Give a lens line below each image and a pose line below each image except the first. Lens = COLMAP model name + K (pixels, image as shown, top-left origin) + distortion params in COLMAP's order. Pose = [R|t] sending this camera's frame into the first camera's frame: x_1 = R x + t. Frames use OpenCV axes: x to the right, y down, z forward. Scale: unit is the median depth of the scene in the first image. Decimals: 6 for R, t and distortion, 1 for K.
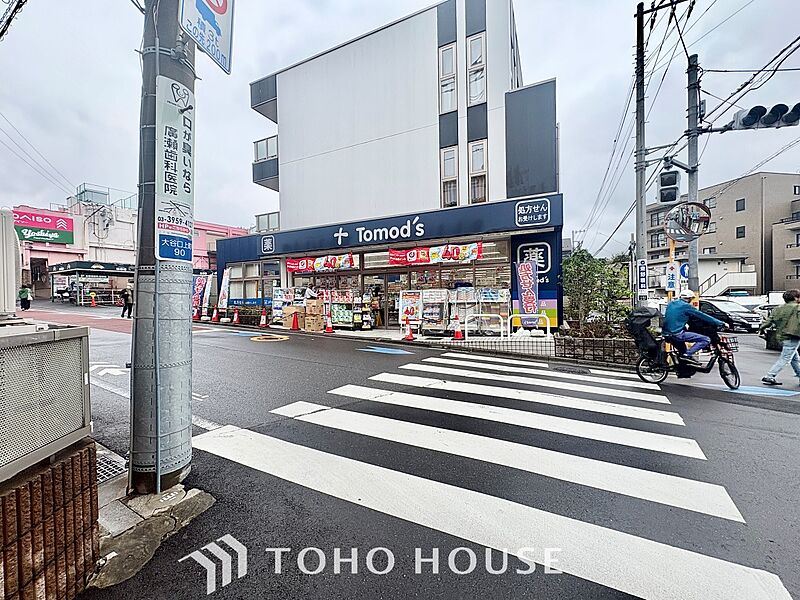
lens RADIAL K [[319.1, 0, 398.4], [0, 319.1, 295.4], [0, 0, 1]] dist [-0.002485, -0.000438]
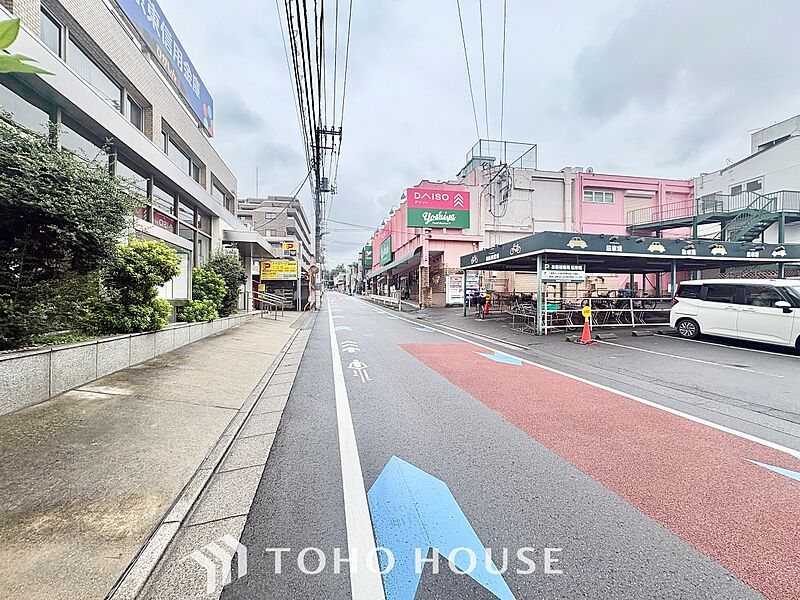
lens RADIAL K [[319.1, 0, 398.1], [0, 319.1, 295.6], [0, 0, 1]] dist [-0.002485, -0.000438]
pose [[0.671806, 0.011939, -0.740631, -0.635225], [-0.009544, 0.999927, 0.007462, -0.017953], [0.740665, 0.002056, 0.671871, 0.433245]]
